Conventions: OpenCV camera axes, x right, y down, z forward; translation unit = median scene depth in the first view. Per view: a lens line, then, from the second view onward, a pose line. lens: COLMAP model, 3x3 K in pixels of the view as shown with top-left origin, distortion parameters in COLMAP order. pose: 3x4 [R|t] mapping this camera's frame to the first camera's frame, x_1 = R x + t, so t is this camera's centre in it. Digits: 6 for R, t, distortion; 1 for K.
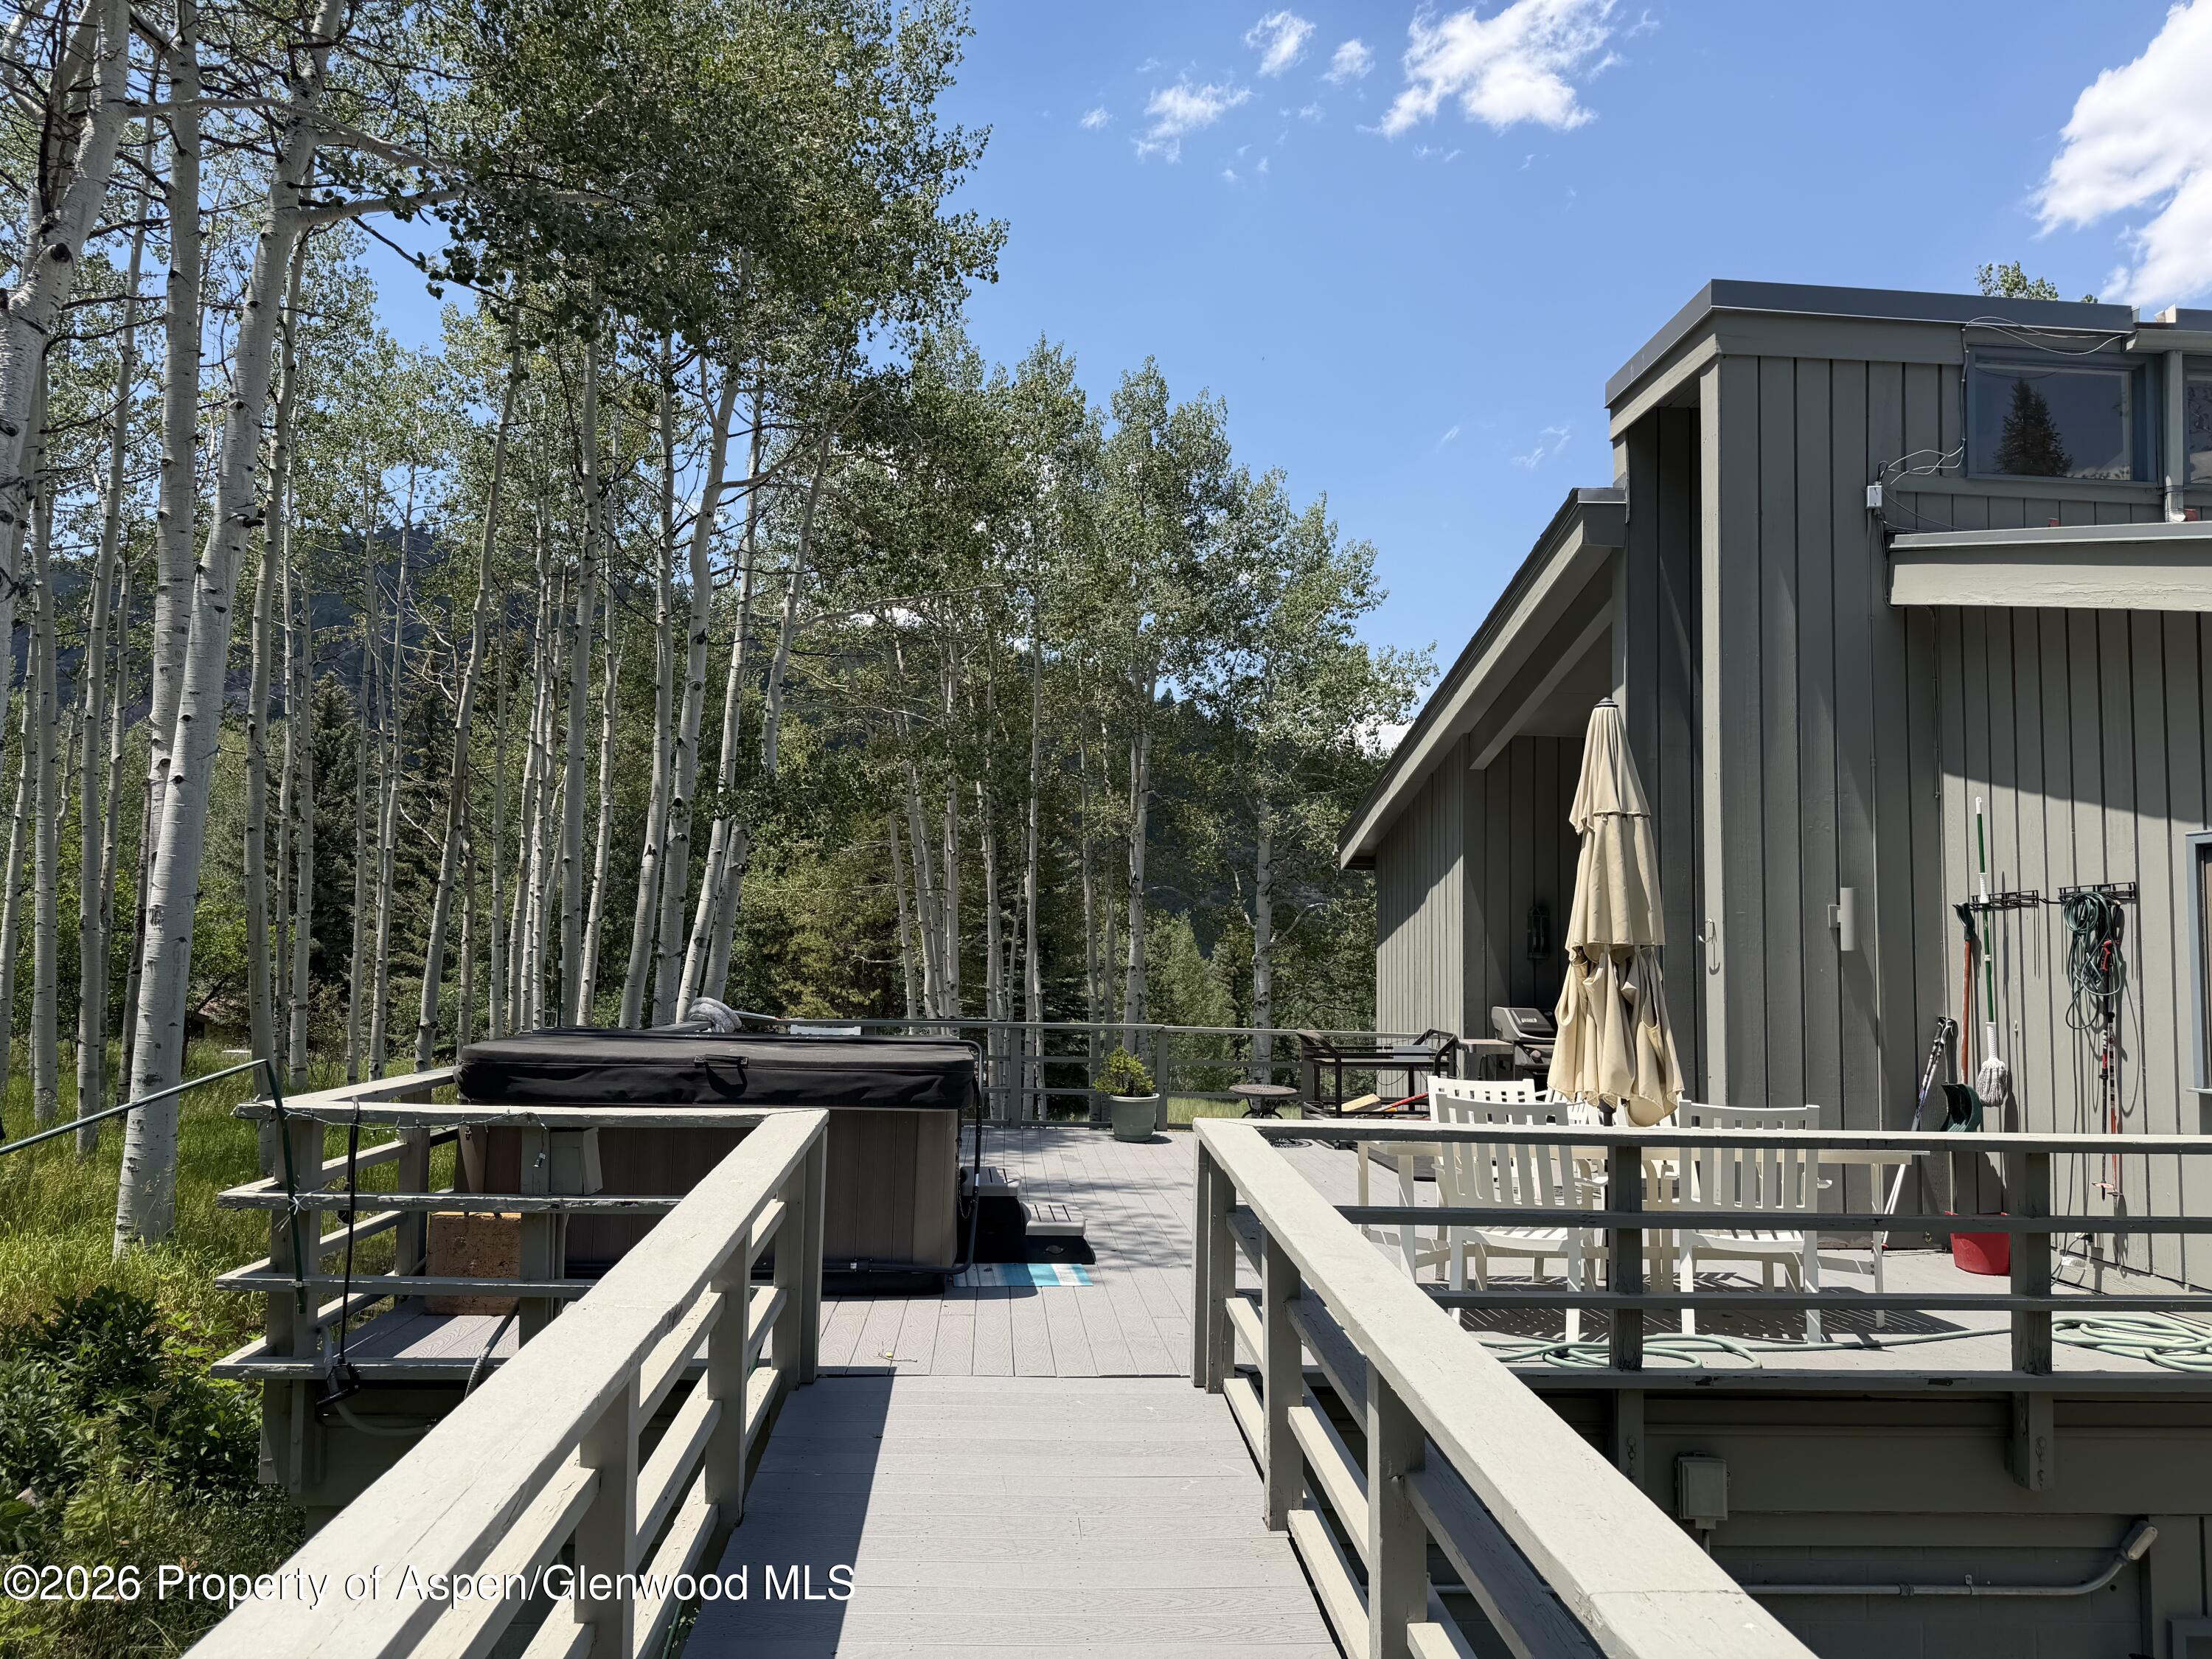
lens RADIAL K [[1522.0, 0, 1106.0], [0, 1522.0, 829.5], [0, 0, 1]] dist [0.021197, -0.042935]
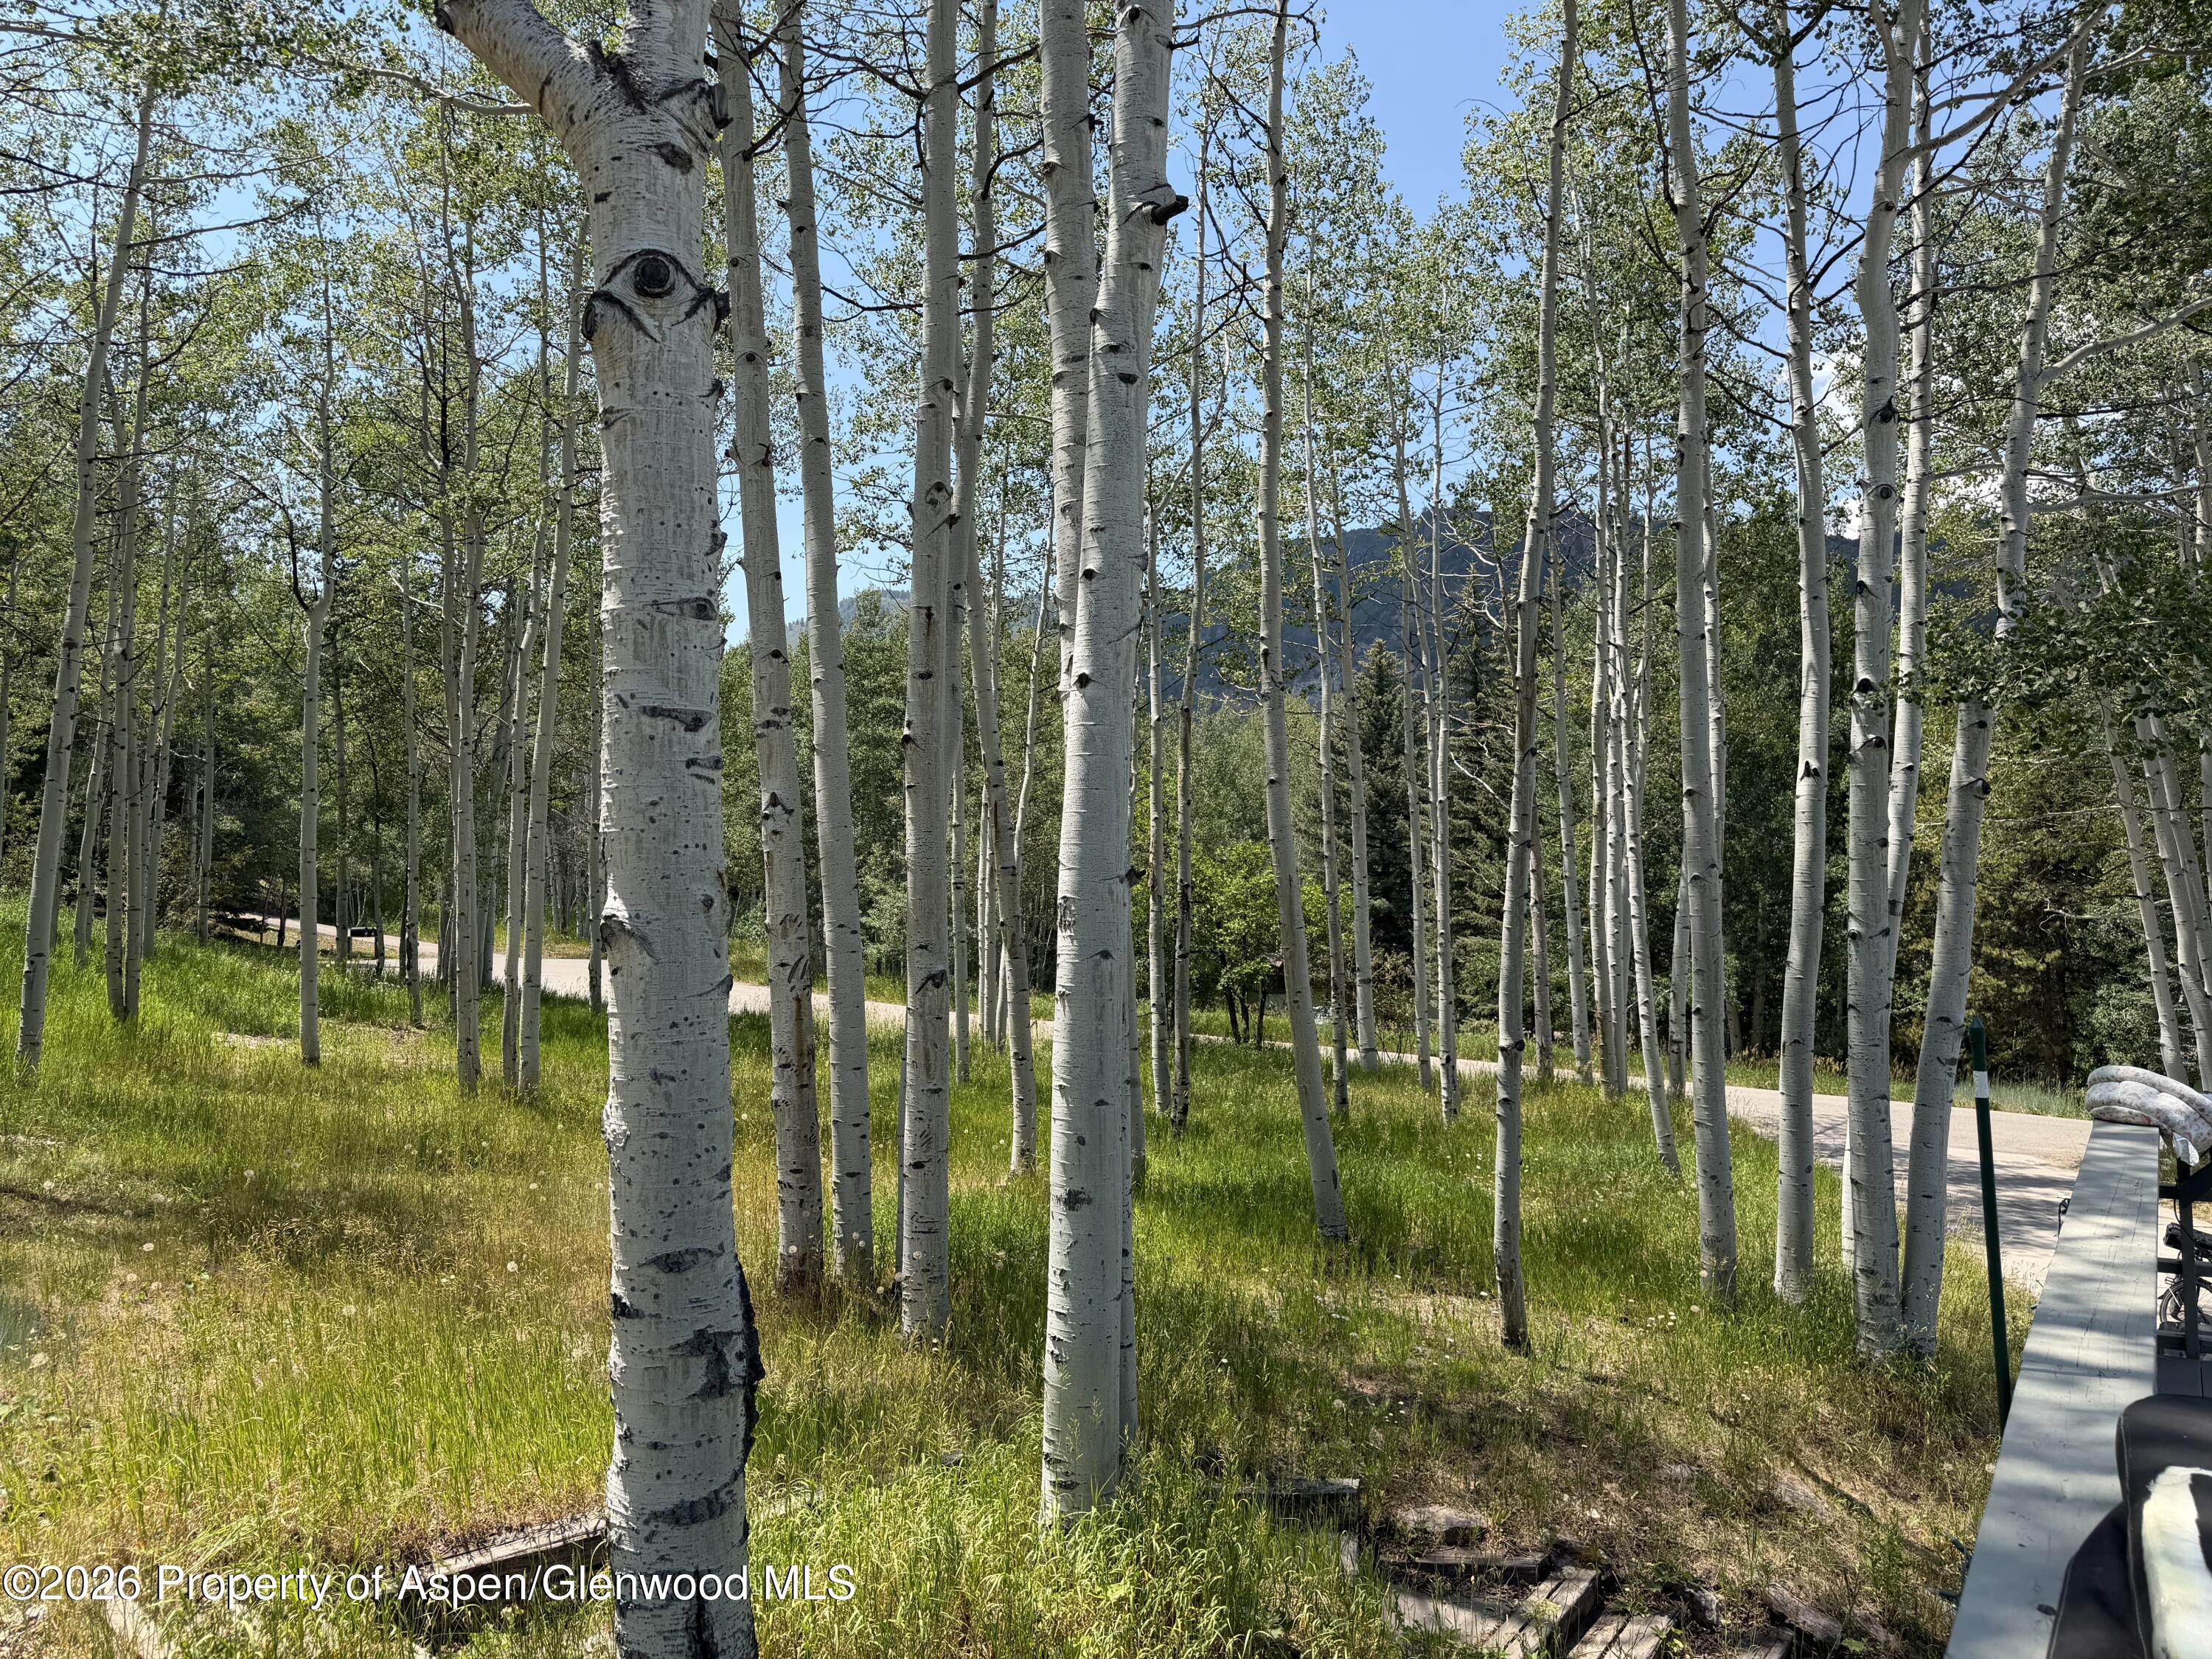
lens RADIAL K [[1559.1, 0, 1106.0], [0, 1559.1, 829.5], [0, 0, 1]] dist [0.126705, -0.167668]
pose [[0.792235, -0.054033, -0.607820, -0.090394], [0.074405, 0.997193, 0.008333, 0.007425], [0.605663, -0.051827, 0.794031, 0.197380]]
